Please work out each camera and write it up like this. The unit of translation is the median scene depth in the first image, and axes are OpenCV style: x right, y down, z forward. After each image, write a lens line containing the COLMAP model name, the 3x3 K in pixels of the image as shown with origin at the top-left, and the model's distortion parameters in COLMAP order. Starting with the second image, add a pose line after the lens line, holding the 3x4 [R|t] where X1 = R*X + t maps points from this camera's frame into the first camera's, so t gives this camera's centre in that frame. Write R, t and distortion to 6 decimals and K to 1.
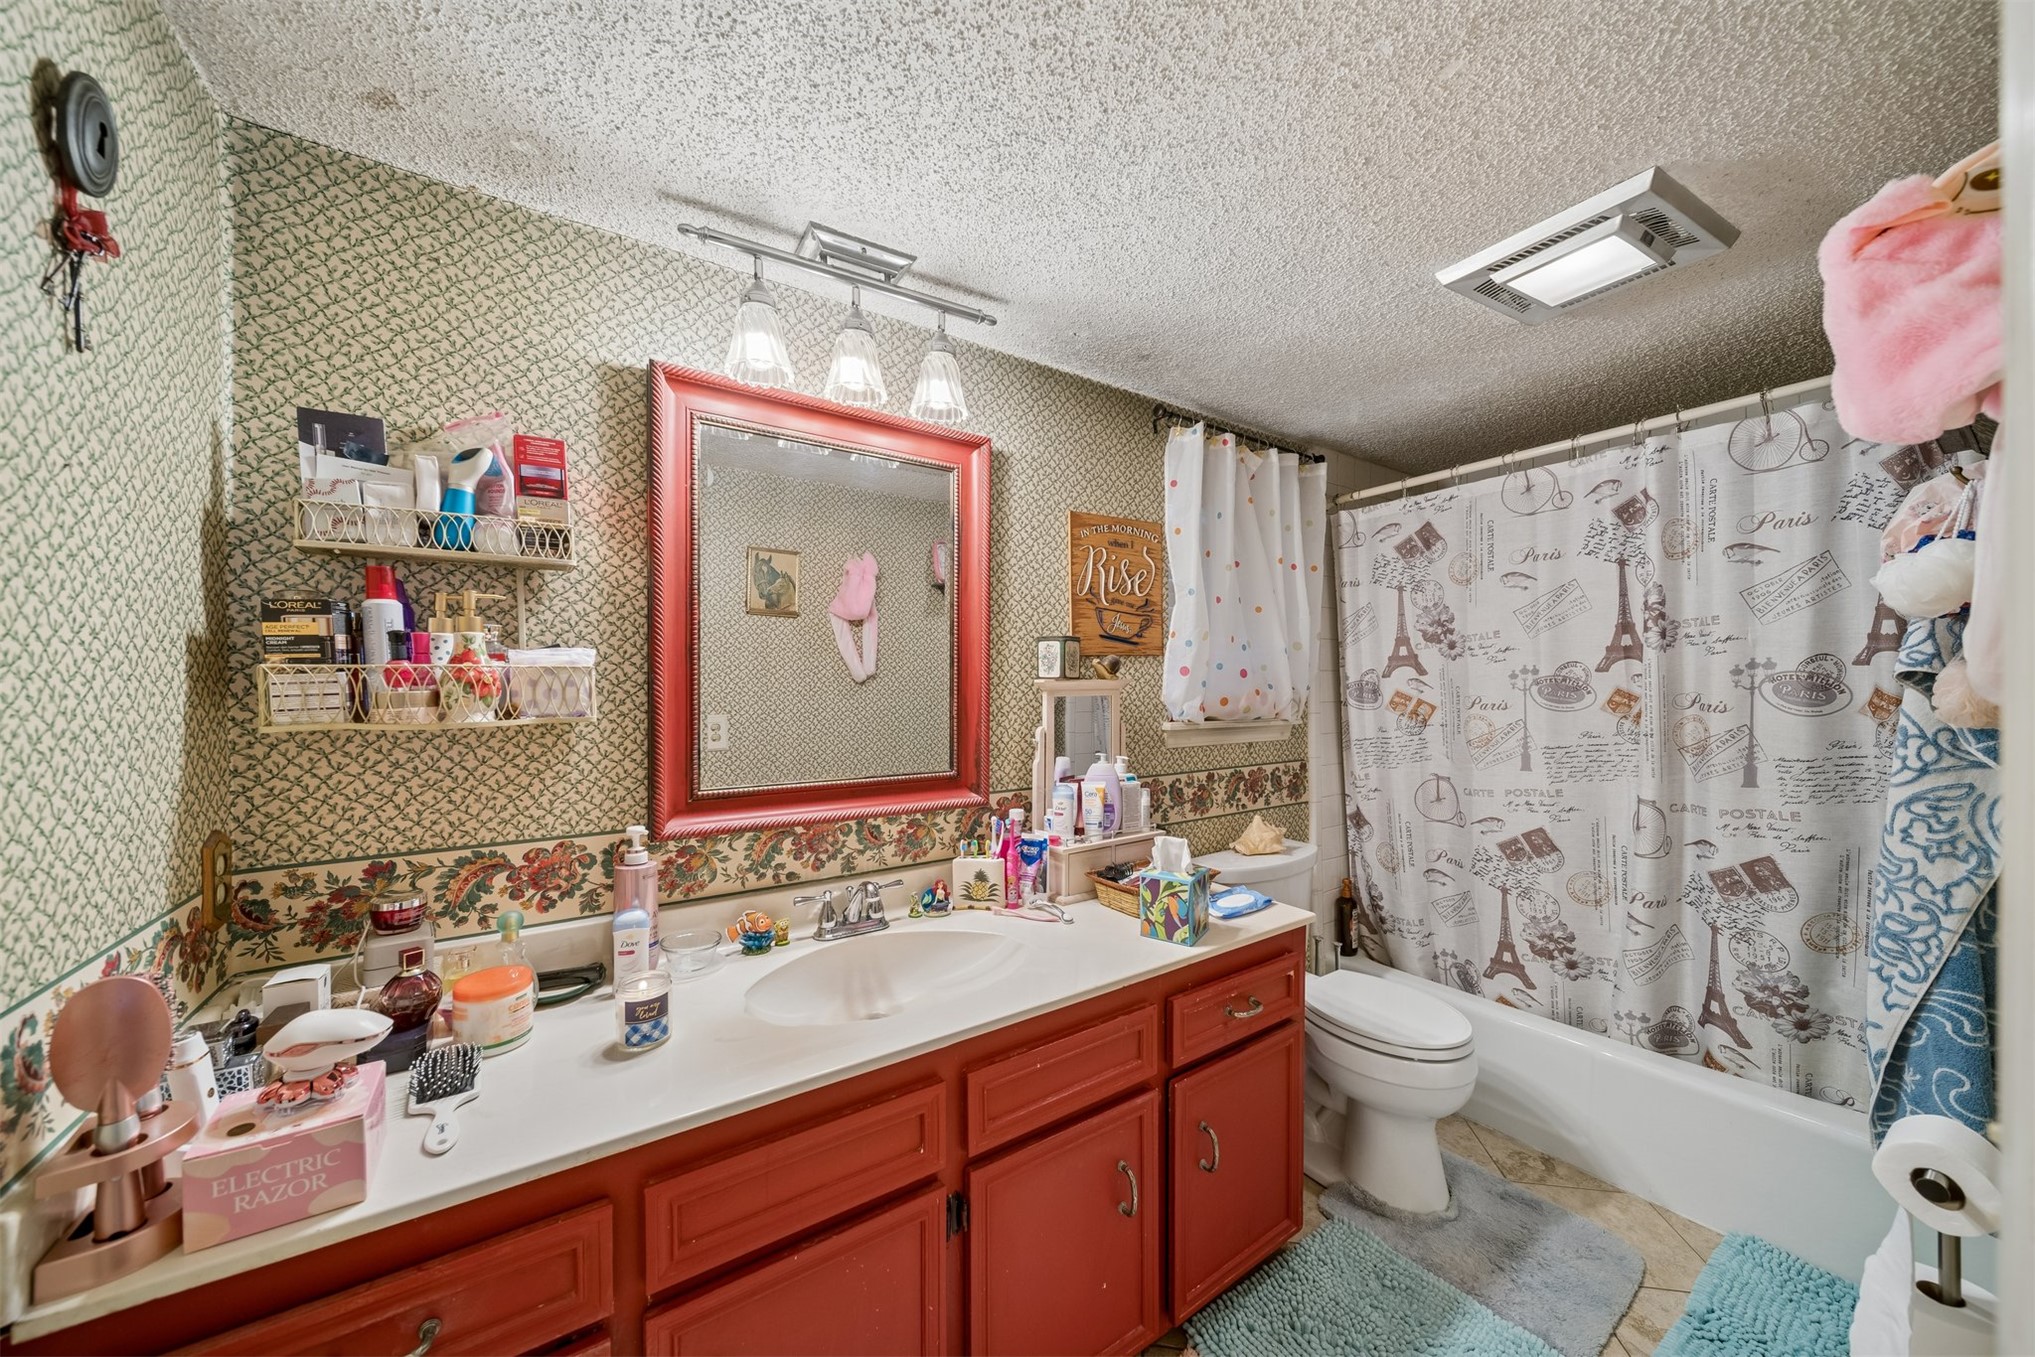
lens RADIAL K [[718.8, 0, 1031.1], [0, 718.8, 694.8], [0, 0, 1]] dist [-0.002229, -0.000211]
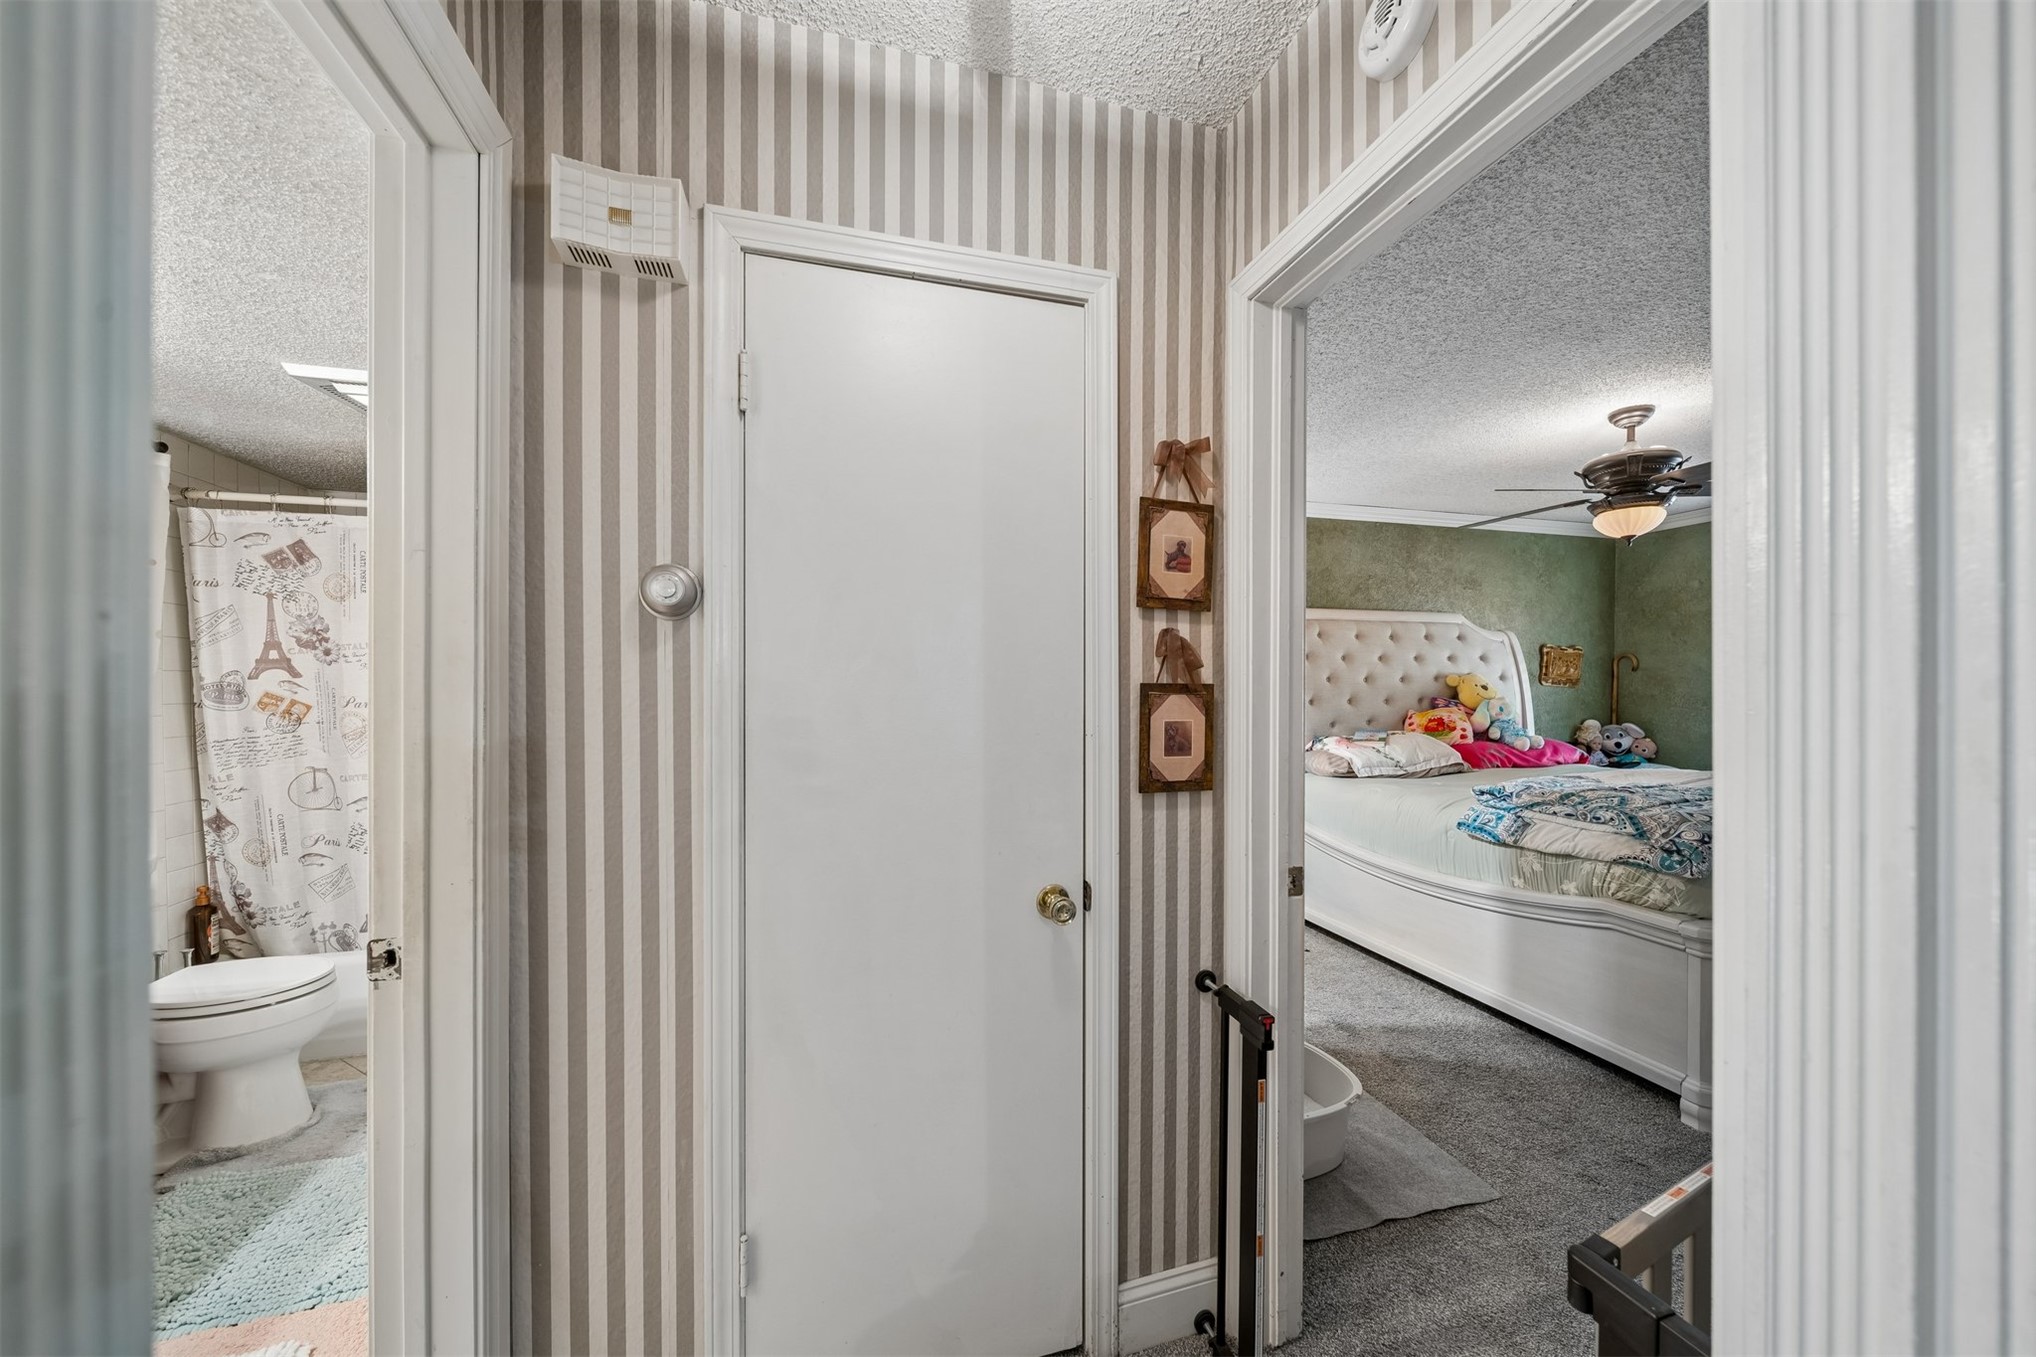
lens RADIAL K [[719.1, 0, 1020.5], [0, 719.1, 689.2], [0, 0, 1]] dist [-0.002229, -0.000211]
pose [[0.321455, -0.001079, 0.946924, -0.131219], [0.003257, 0.999995, 0.000034, -0.006106], [-0.946919, 0.003074, 0.321457, -0.385655]]
